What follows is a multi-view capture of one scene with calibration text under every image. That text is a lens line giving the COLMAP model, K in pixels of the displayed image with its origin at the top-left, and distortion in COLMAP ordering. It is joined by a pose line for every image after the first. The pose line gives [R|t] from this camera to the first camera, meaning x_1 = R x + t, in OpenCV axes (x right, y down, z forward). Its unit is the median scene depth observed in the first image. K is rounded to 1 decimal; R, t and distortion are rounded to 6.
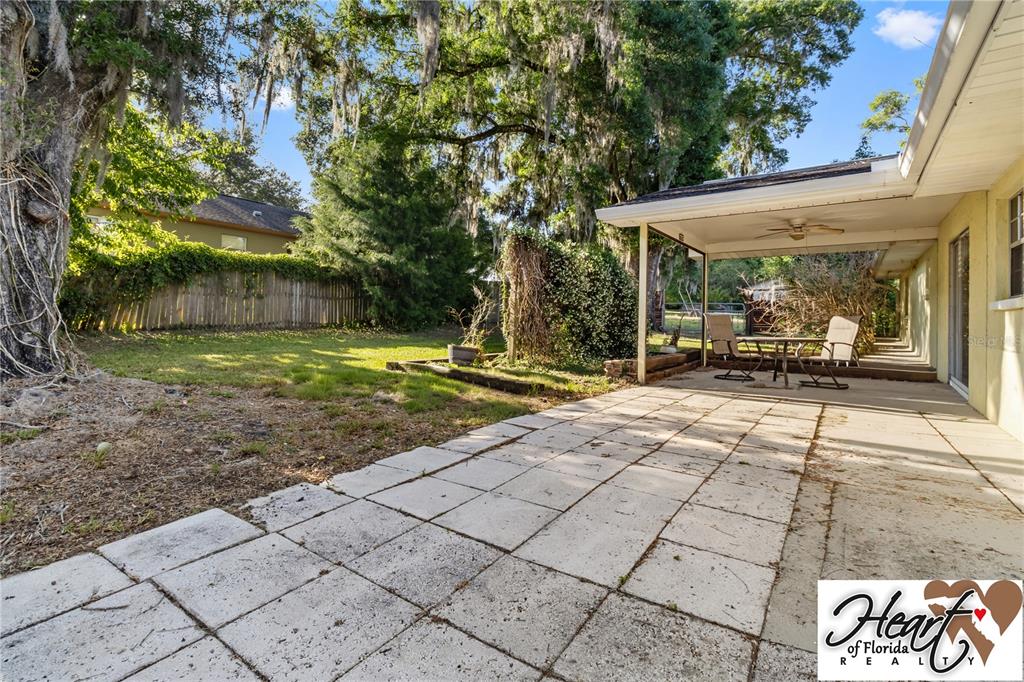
lens RADIAL K [[483.1, 0, 517.0], [0, 483.1, 325.4], [0, 0, 1]] dist [0.000393, -0.000154]
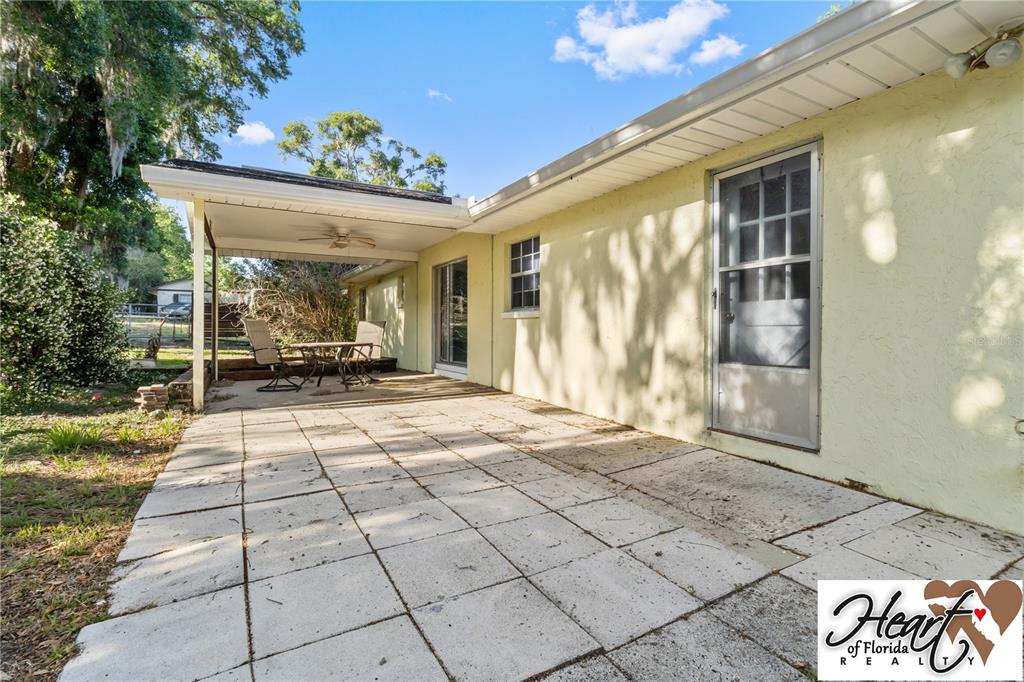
lens RADIAL K [[475.0, 0, 528.3], [0, 475.0, 336.4], [0, 0, 1]] dist [0.002763, 0.000259]
pose [[0.423186, -0.030982, 0.905513, -0.144208], [0.015940, 0.999515, 0.026748, -0.006795], [-0.905902, 0.003115, 0.423475, 0.160665]]
